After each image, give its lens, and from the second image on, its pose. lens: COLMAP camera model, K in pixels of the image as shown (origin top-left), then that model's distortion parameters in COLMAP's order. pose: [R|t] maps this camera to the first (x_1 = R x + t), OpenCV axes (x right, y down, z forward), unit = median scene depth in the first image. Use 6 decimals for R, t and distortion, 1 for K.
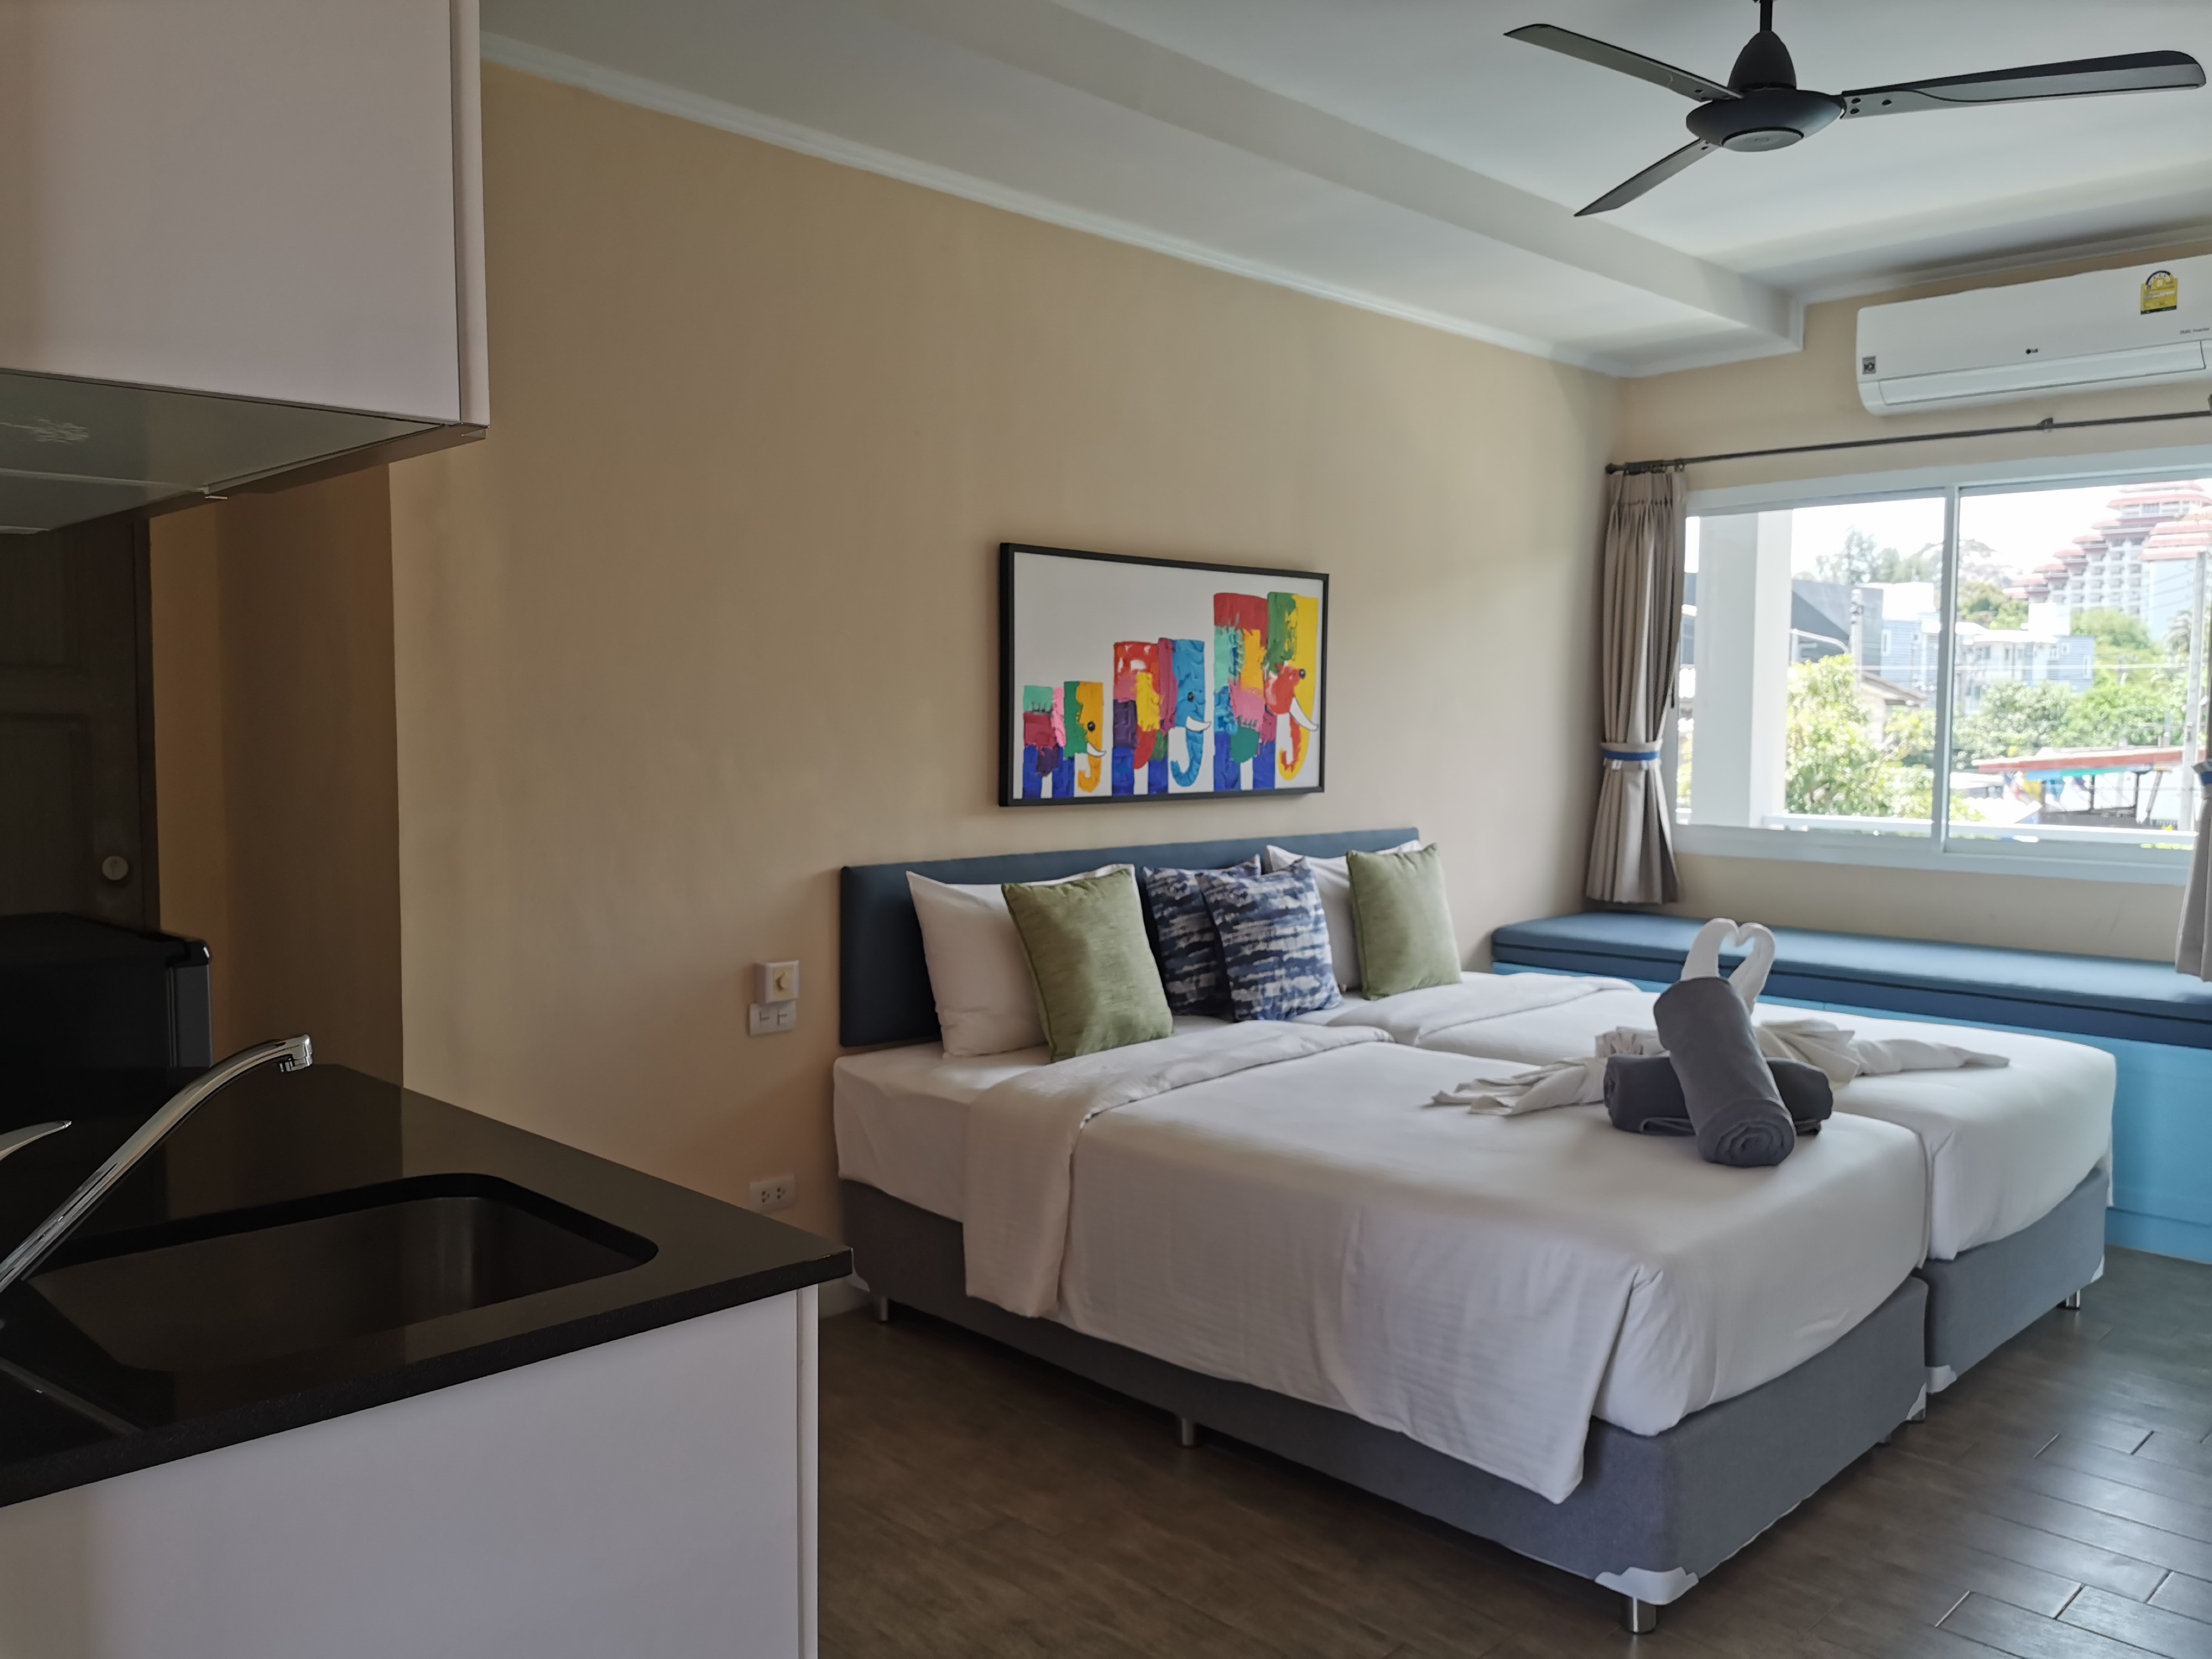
lens RADIAL K [[1714.0, 0, 1104.1], [0, 1714.0, 825.1], [0, 0, 1]] dist [0.064492, -0.110431]
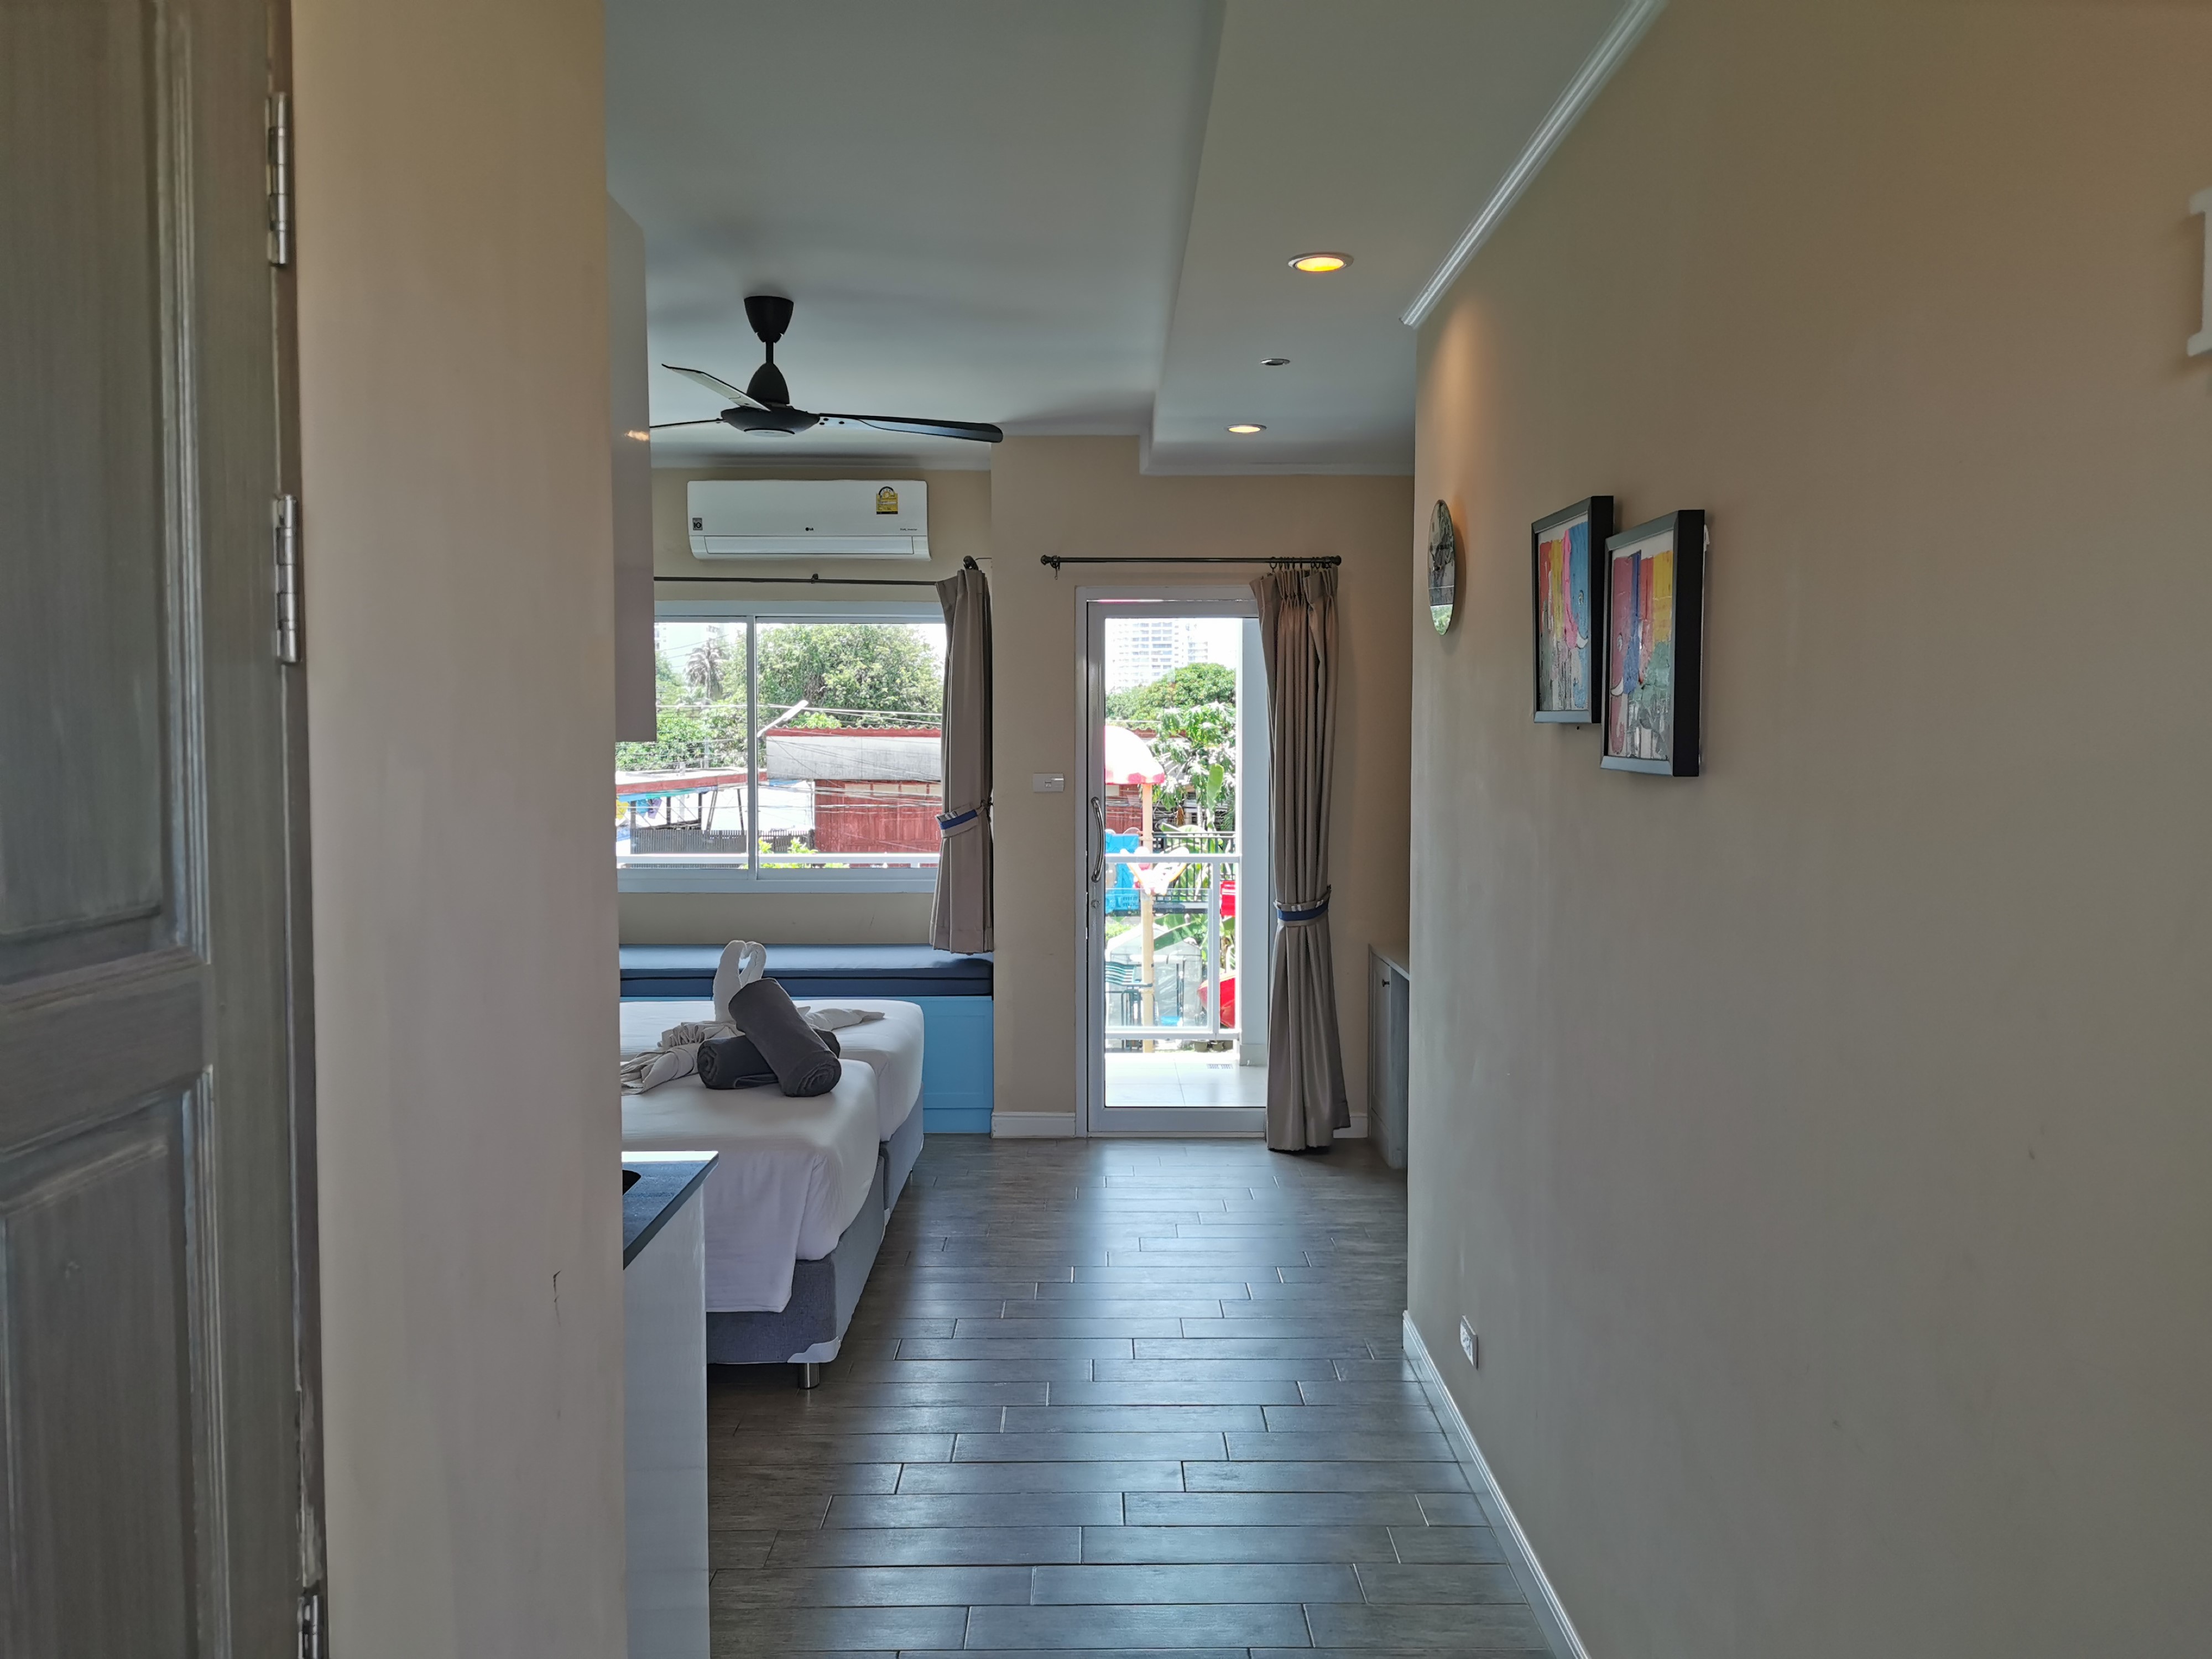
lens RADIAL K [[1694.5, 0, 1103.5], [0, 1694.5, 822.7], [0, 0, 1]] dist [0.055183, -0.106487]
pose [[0.701607, -0.040015, 0.711439, -0.276785], [0.049406, 0.998751, 0.007451, -0.025251], [-0.710849, 0.029922, 0.702708, -0.146146]]
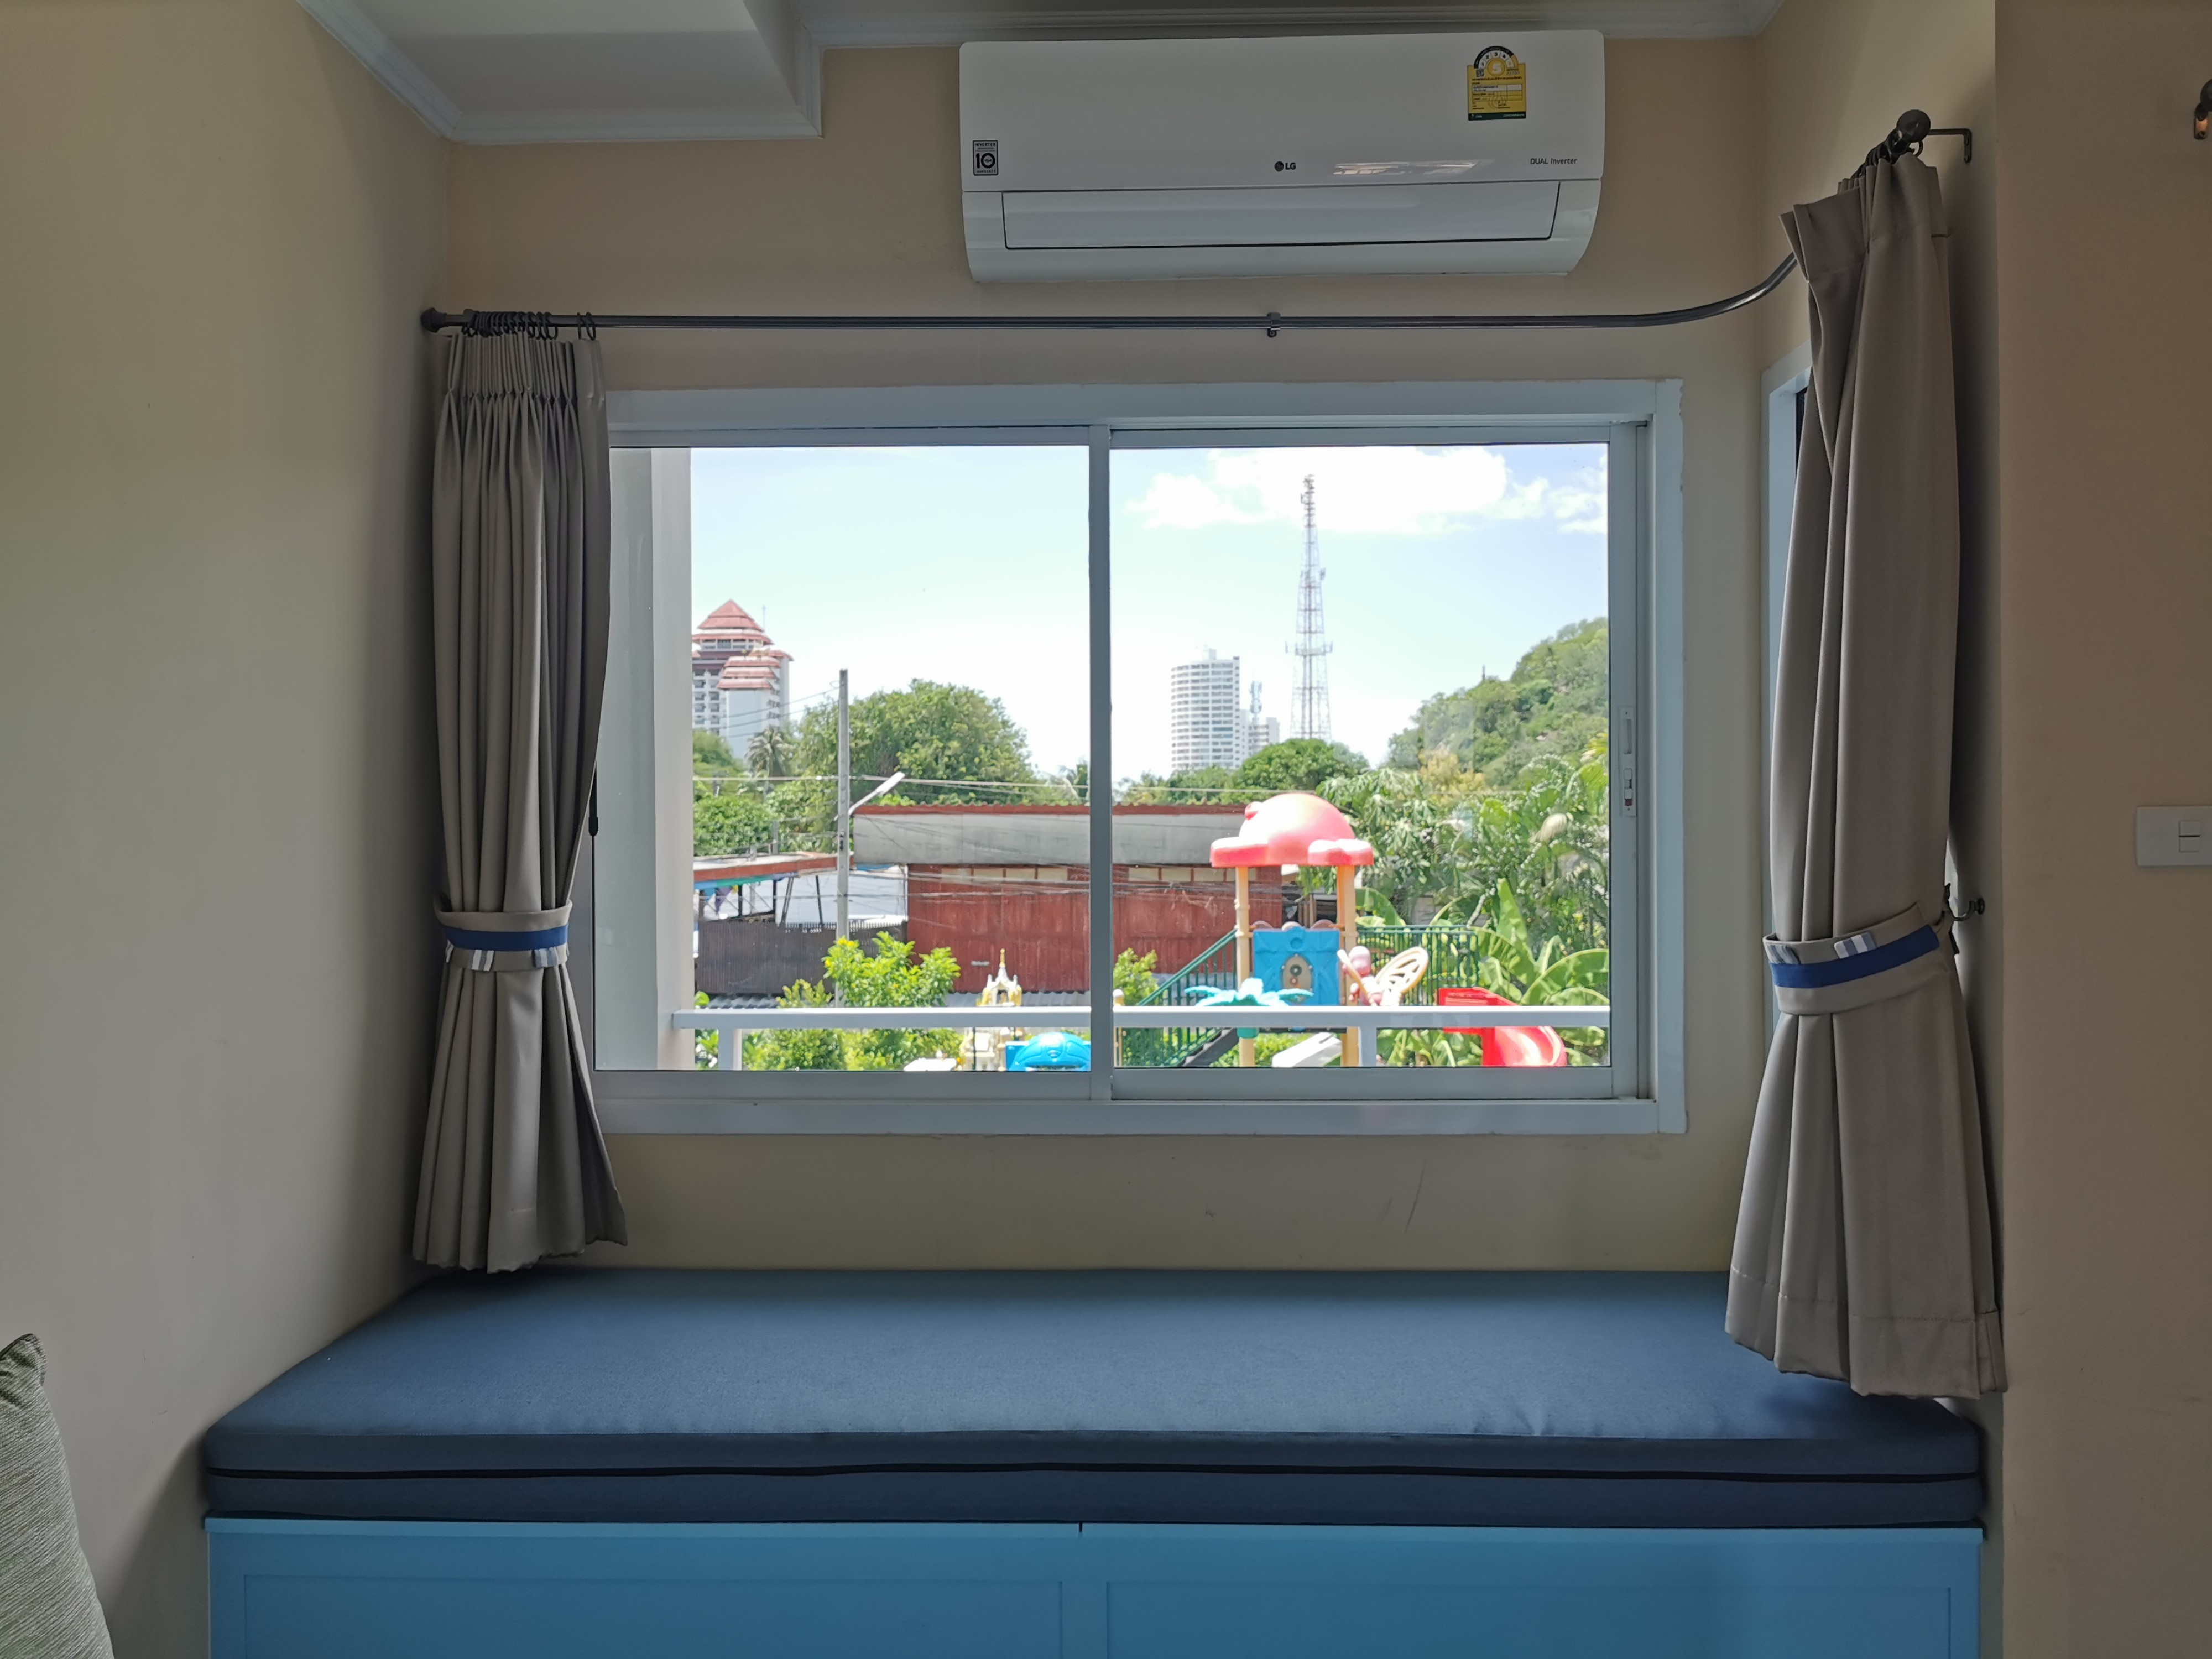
lens RADIAL K [[1712.3, 0, 1097.0], [0, 1712.3, 816.6], [0, 0, 1]] dist [0.124321, -0.189616]
pose [[0.728429, -0.006163, 0.685093, 0.111013], [0.053675, 0.997399, -0.048098, -0.044998], [-0.683015, 0.071808, 0.726866, 0.594556]]
